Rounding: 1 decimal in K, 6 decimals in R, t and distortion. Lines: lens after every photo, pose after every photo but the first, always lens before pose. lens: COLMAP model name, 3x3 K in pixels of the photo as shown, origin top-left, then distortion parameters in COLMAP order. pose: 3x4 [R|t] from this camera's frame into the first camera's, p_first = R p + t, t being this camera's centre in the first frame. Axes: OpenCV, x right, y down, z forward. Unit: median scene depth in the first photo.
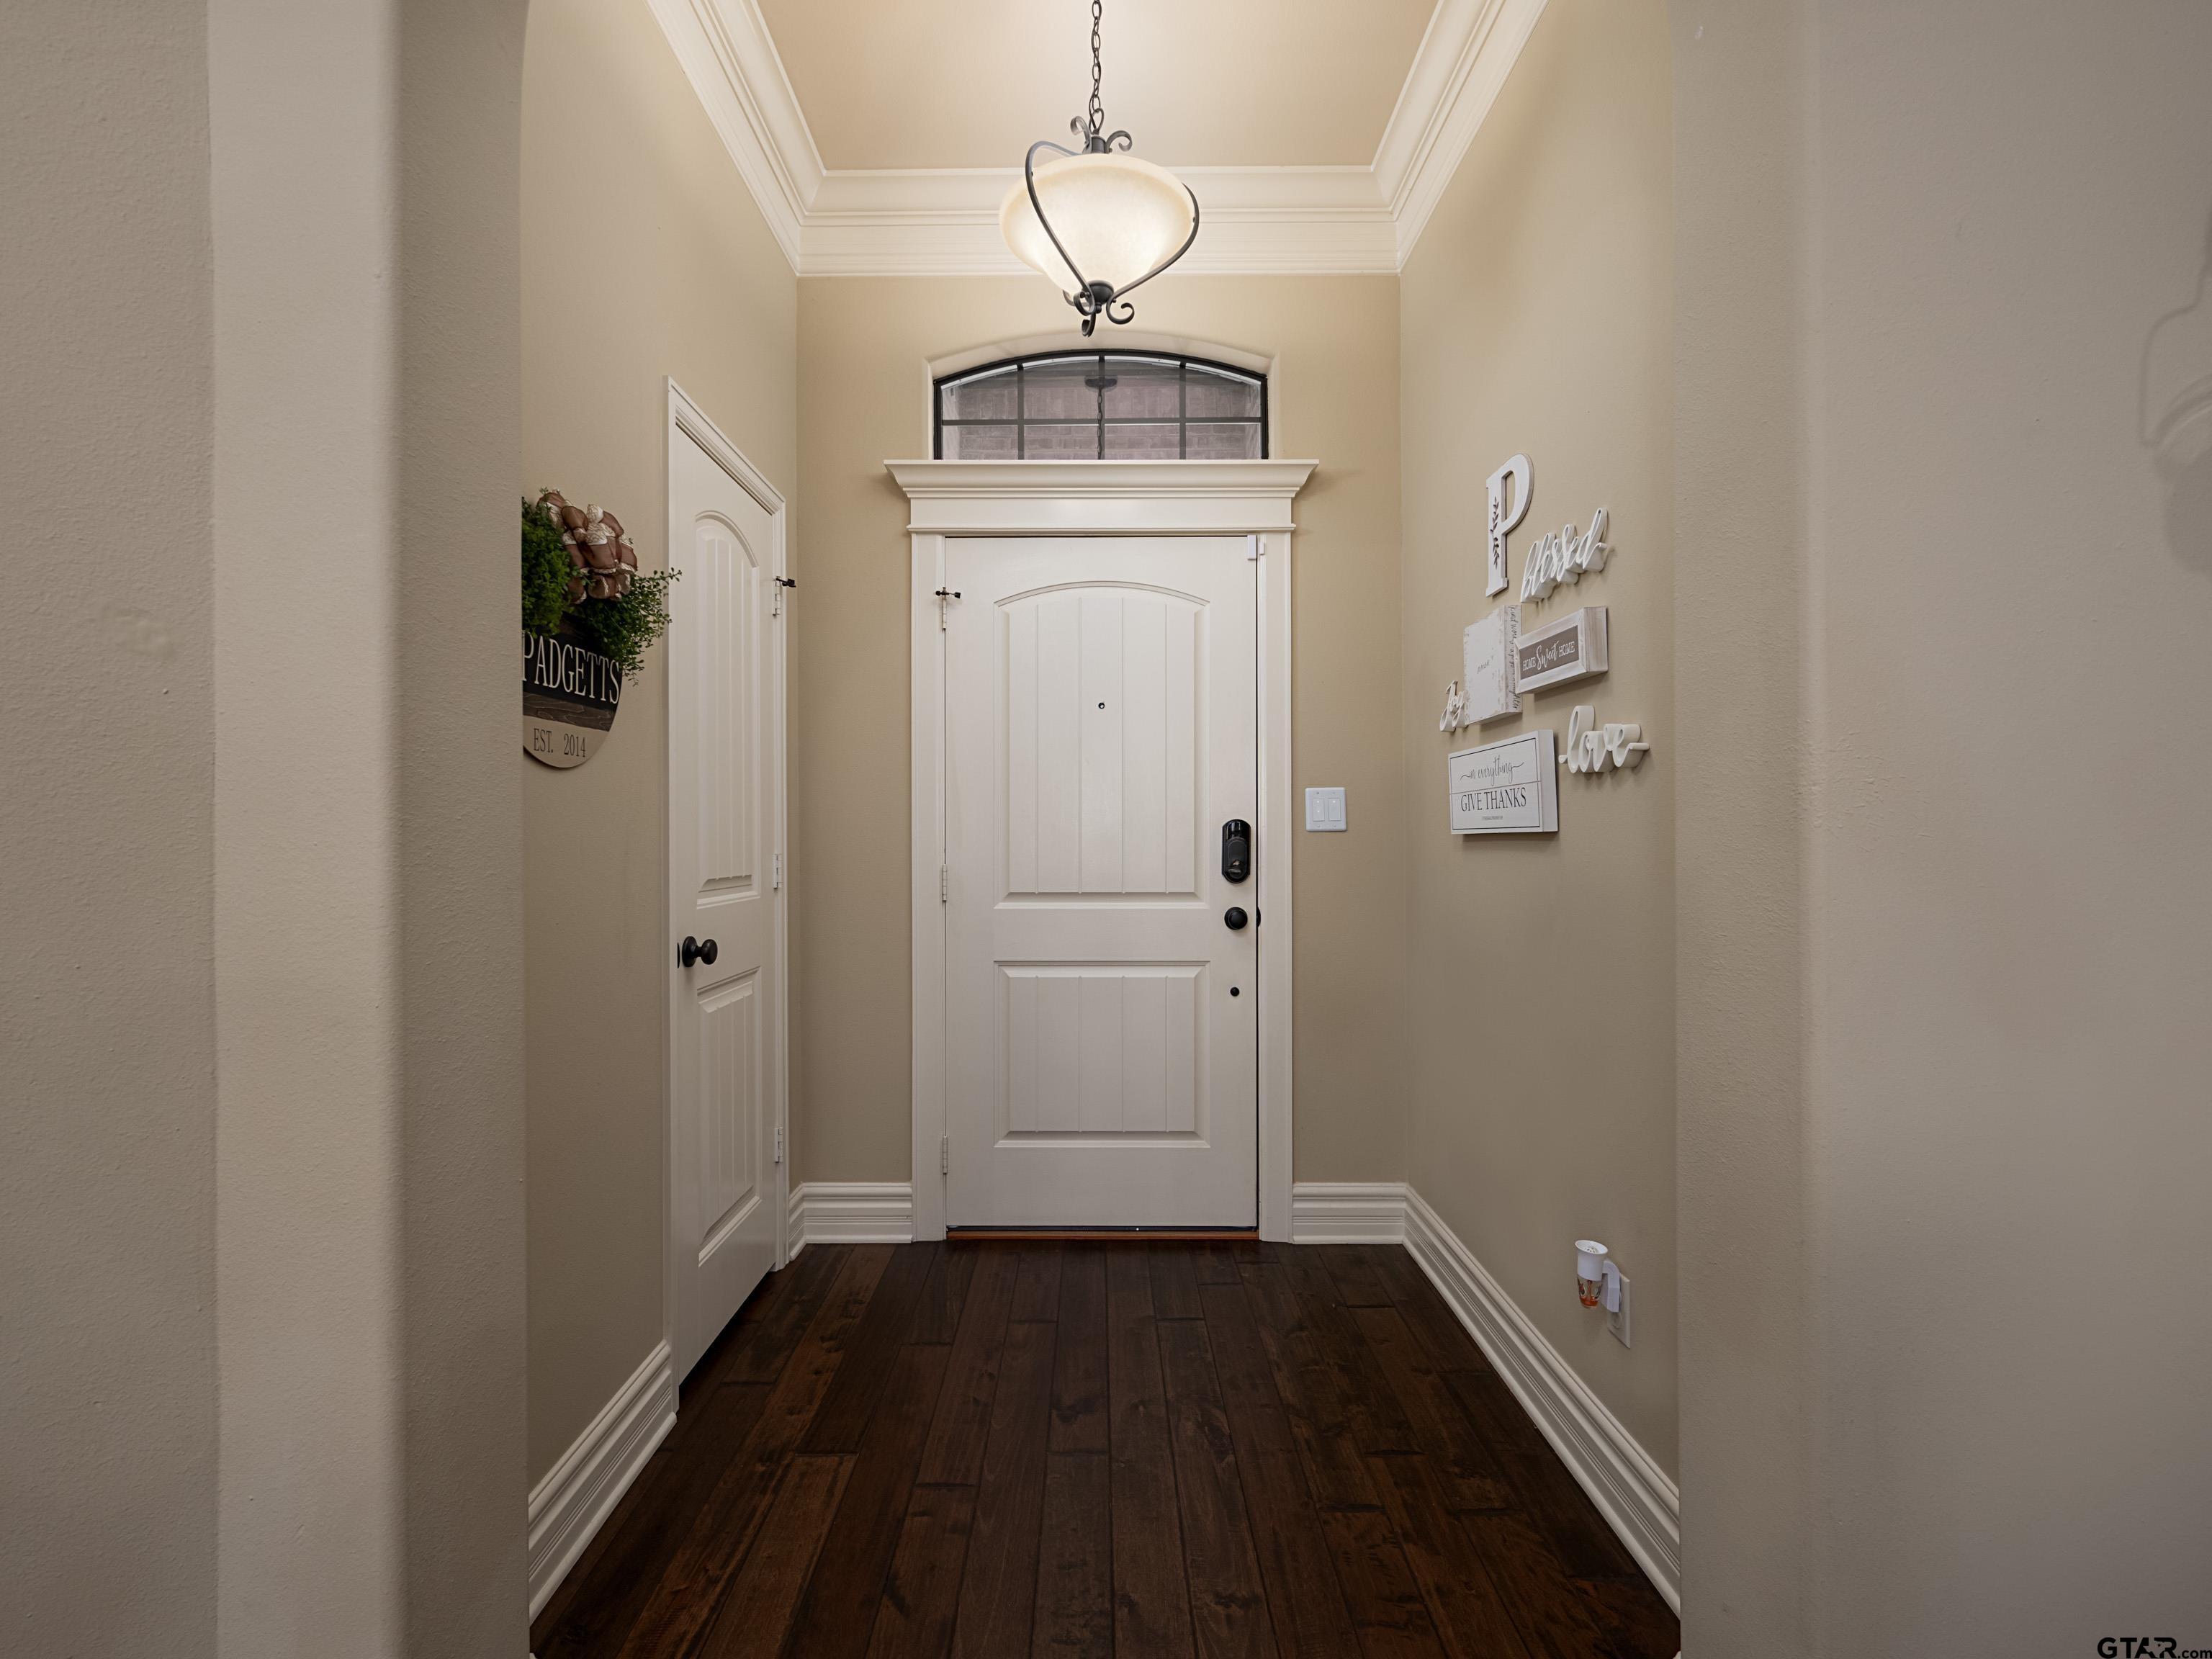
lens RADIAL K [[1003.4, 0, 1106.0], [0, 1003.4, 829.5], [0, 0, 1]] dist [0.000289, 0.000228]
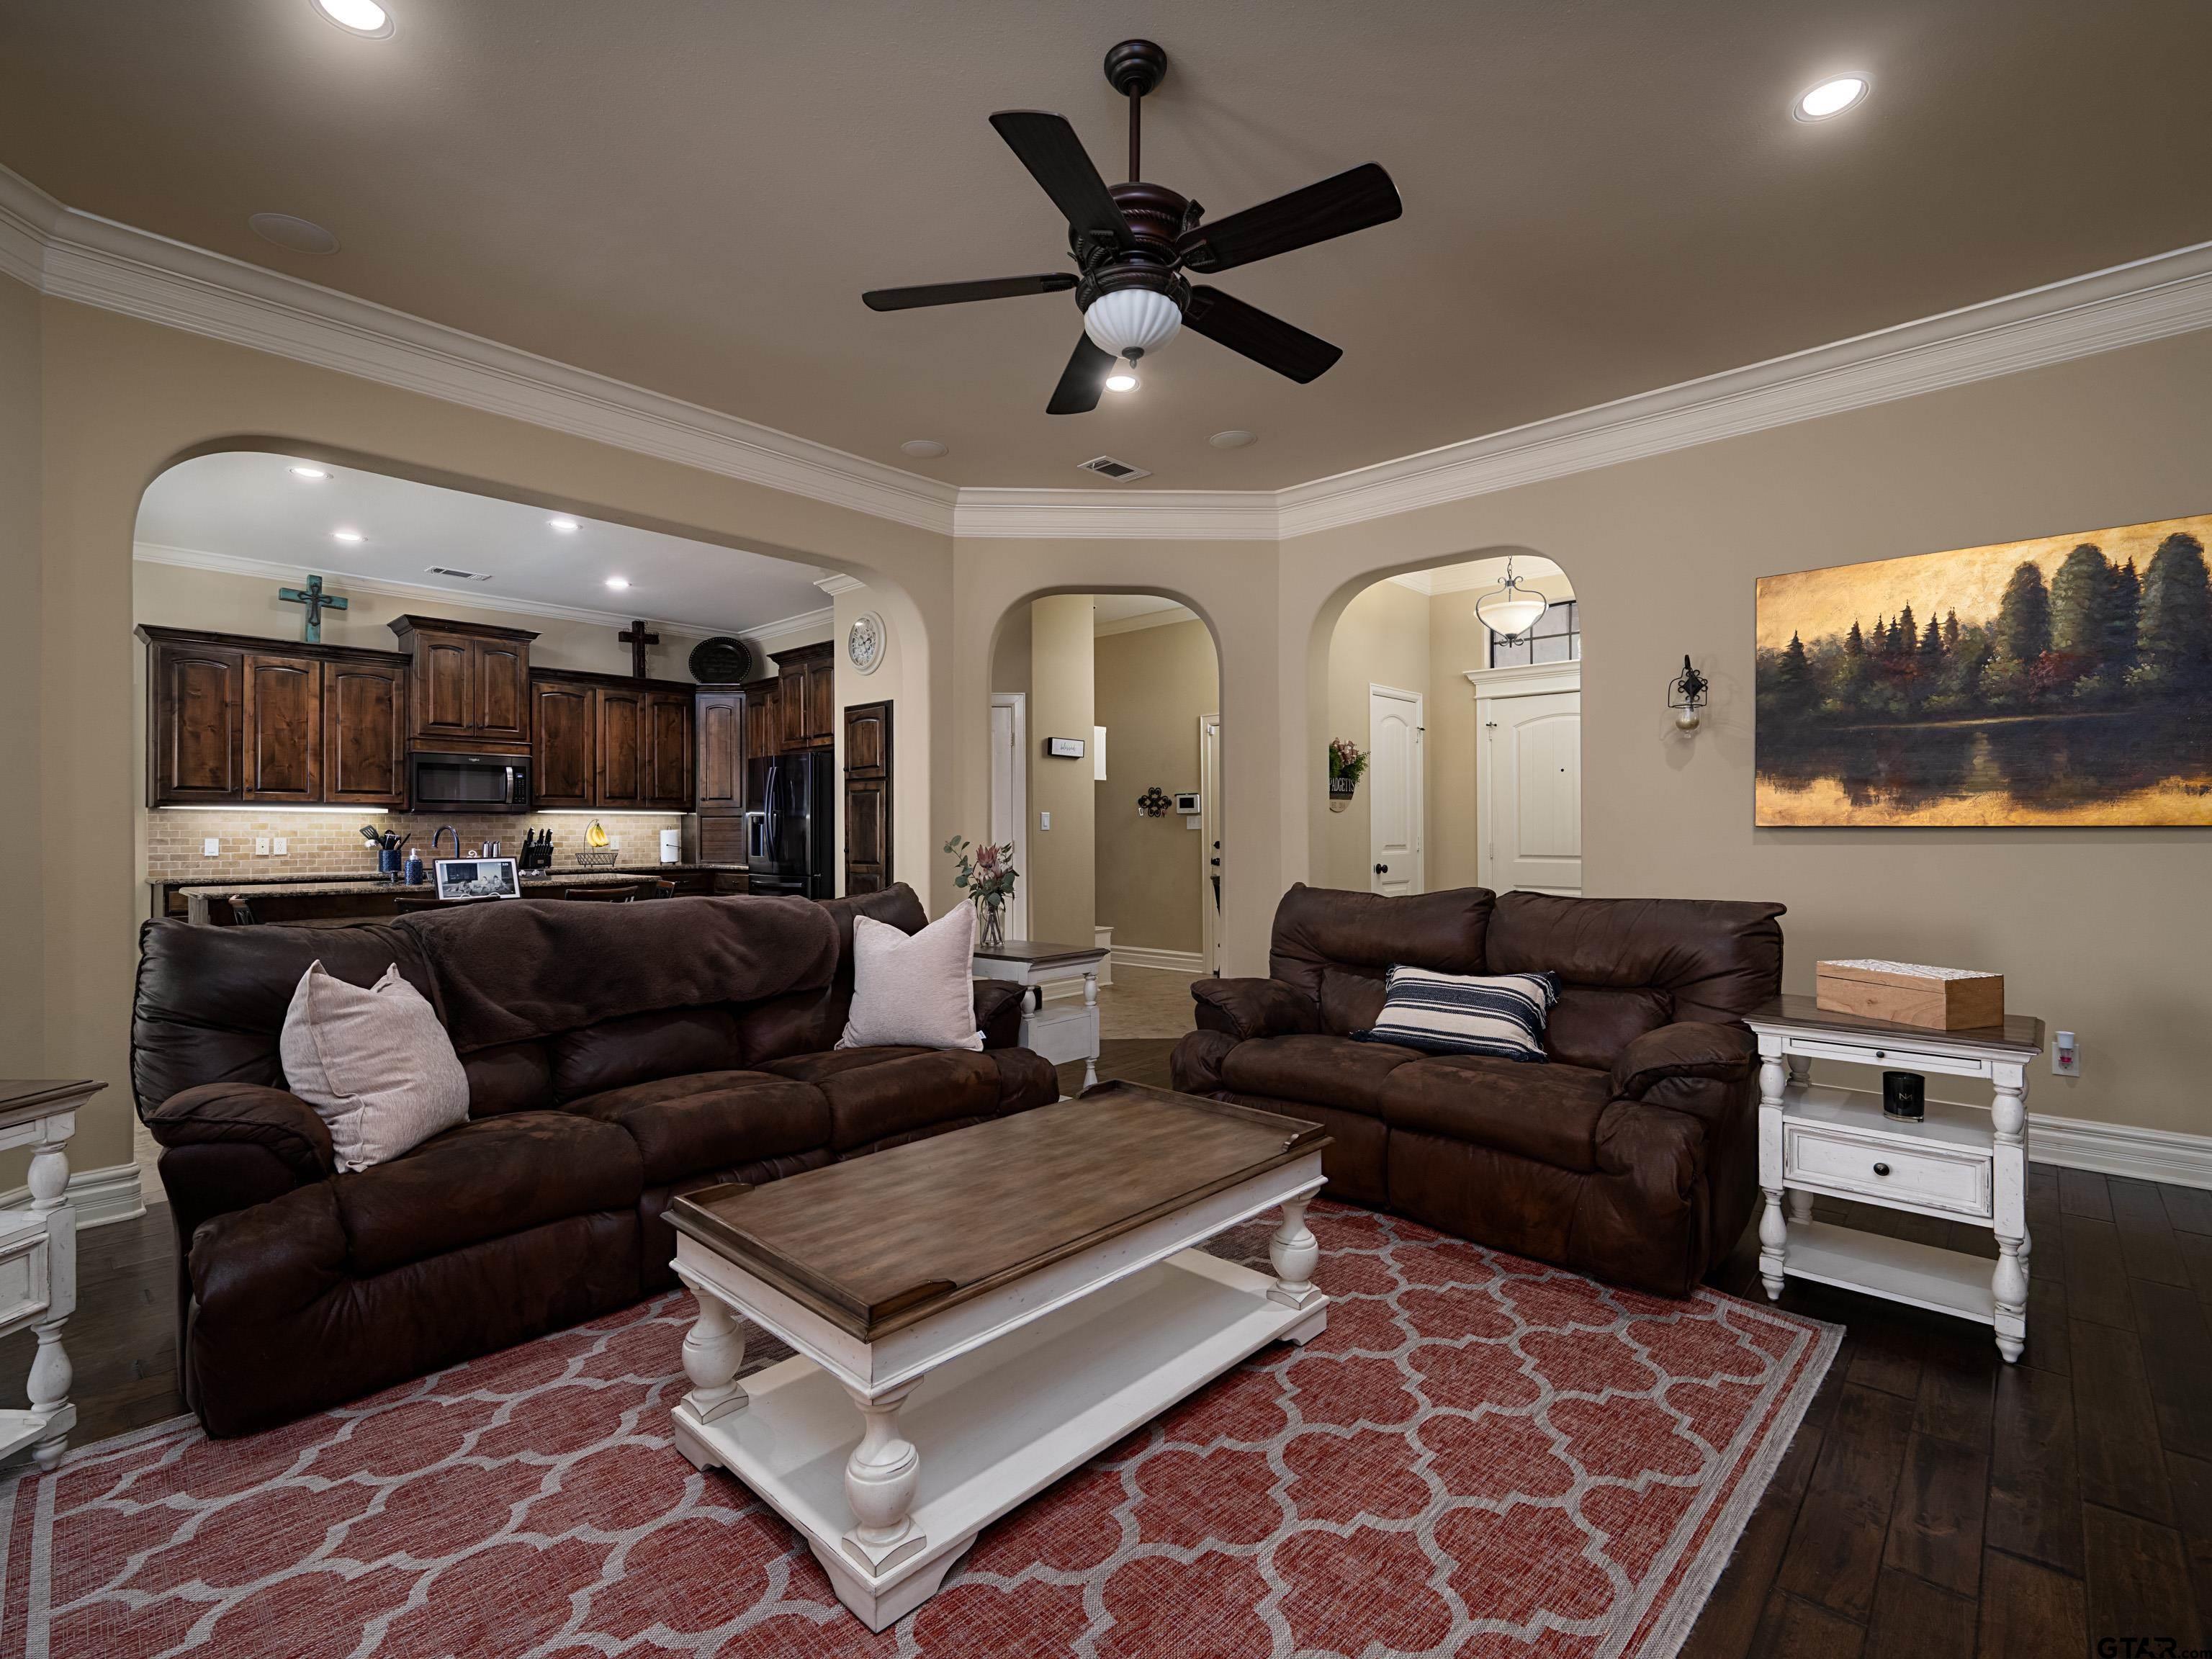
lens RADIAL K [[1003.4, 0, 1106.0], [0, 1003.4, 829.5], [0, 0, 1]] dist [0.000289, 0.000228]
pose [[0.738430, -0.005820, -0.674305, 1.204707], [0.007774, 0.999970, -0.000118, -0.001571], [0.674286, -0.005155, 0.738453, -2.113731]]
